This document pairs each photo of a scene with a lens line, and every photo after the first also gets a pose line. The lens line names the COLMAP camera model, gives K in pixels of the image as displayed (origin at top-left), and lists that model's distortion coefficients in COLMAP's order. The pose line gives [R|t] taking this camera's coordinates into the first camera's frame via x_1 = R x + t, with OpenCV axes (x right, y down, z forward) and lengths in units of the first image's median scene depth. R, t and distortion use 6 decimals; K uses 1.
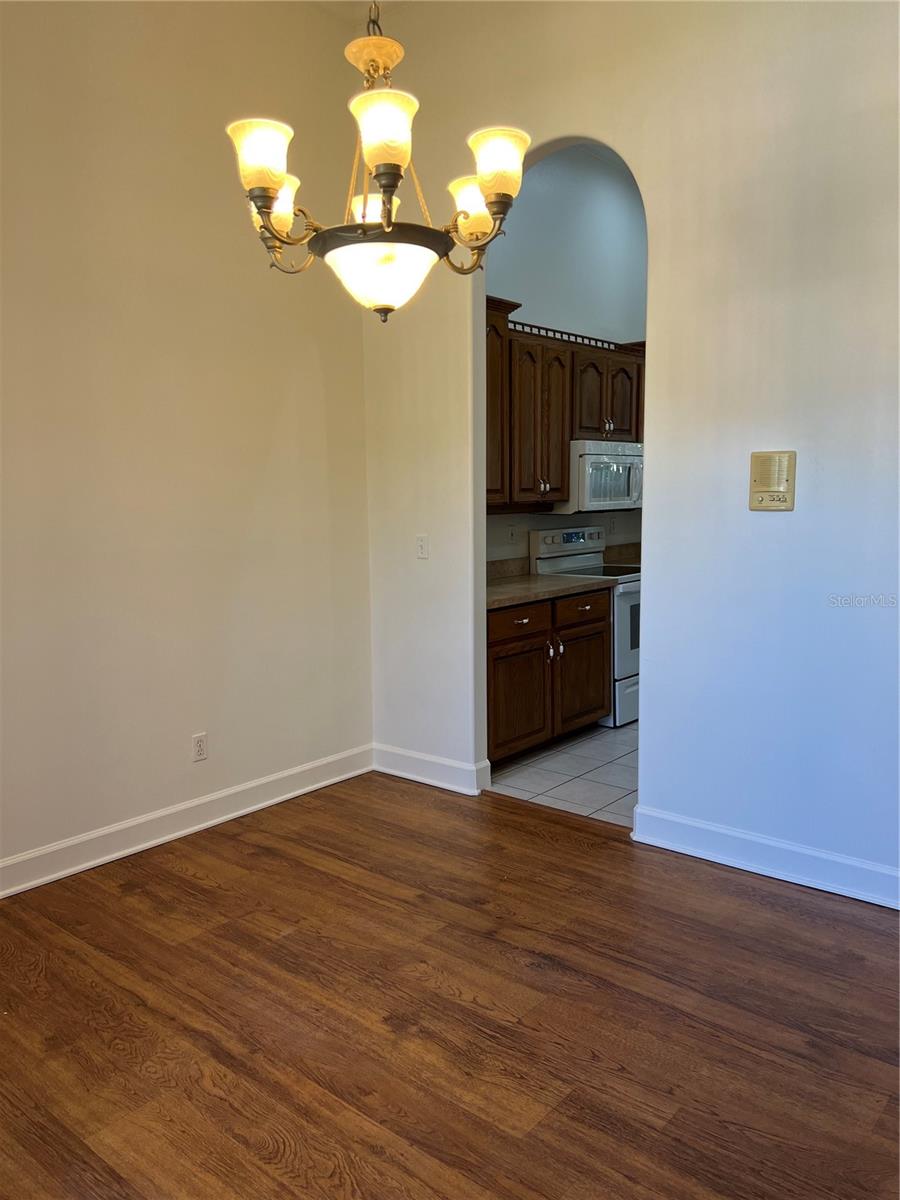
lens RADIAL K [[901.3, 0, 454.6], [0, 901.3, 601.5], [0, 0, 1]] dist [0.059410, -0.064868]
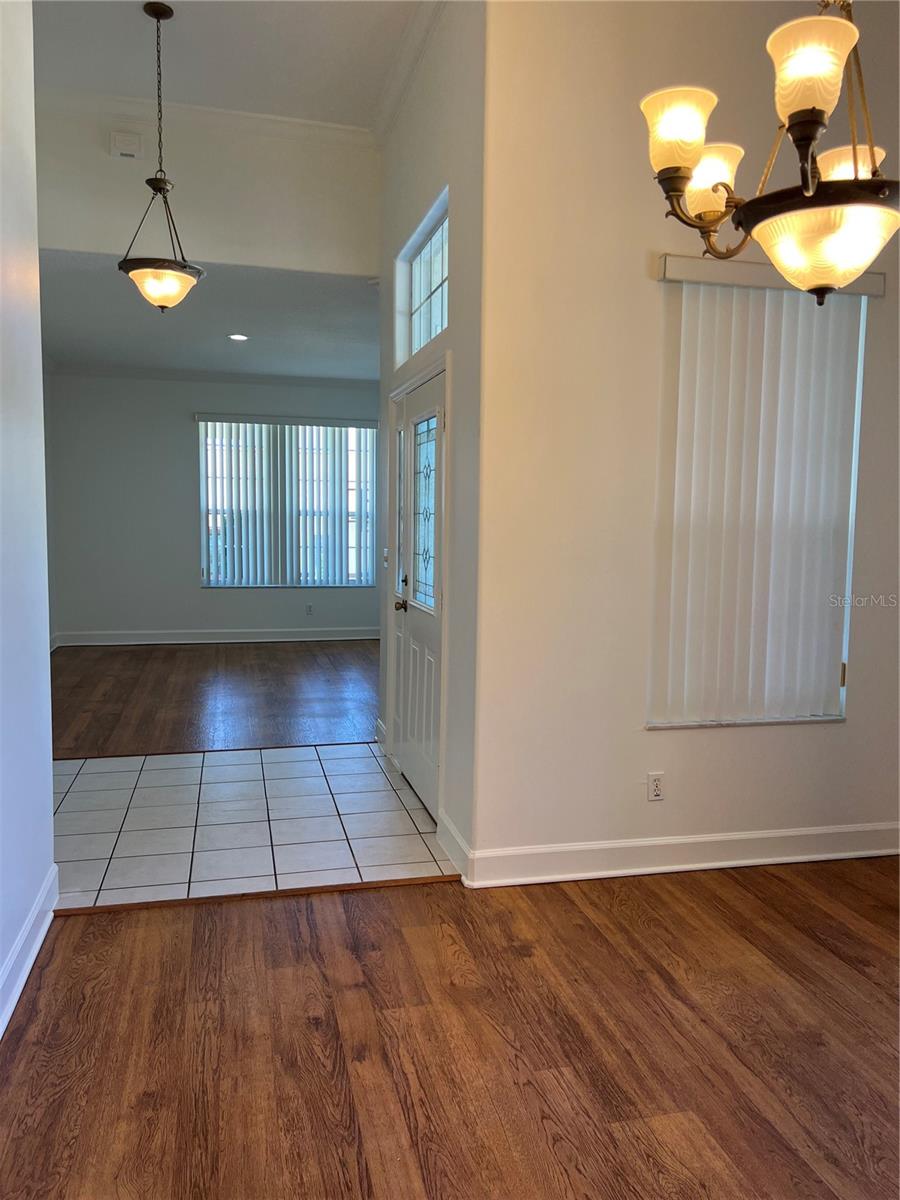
lens RADIAL K [[901.3, 0, 453.4], [0, 901.3, 600.1], [0, 0, 1]] dist [0.059410, -0.064868]
pose [[-0.808998, -0.057821, 0.584961, -0.608553], [0.063111, 0.980854, 0.184236, -0.203408], [-0.584414, 0.185964, -0.789859, 1.753569]]
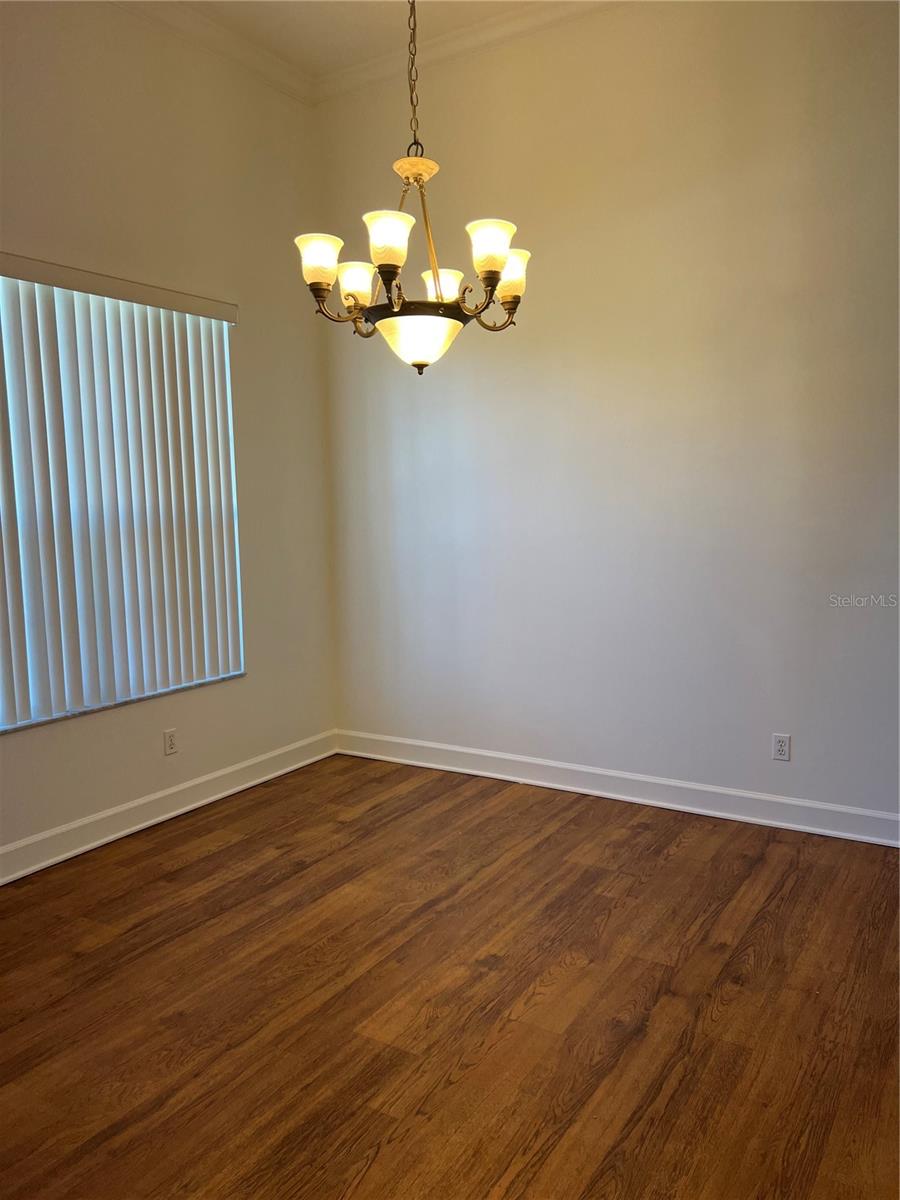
lens RADIAL K [[901.3, 0, 454.7], [0, 901.3, 602.2], [0, 0, 1]] dist [0.059410, -0.064868]
pose [[0.141749, 0.119292, -0.982688, 0.932731], [-0.101327, 0.989246, 0.105473, -0.101703], [0.984703, 0.084622, 0.152312, 0.674276]]
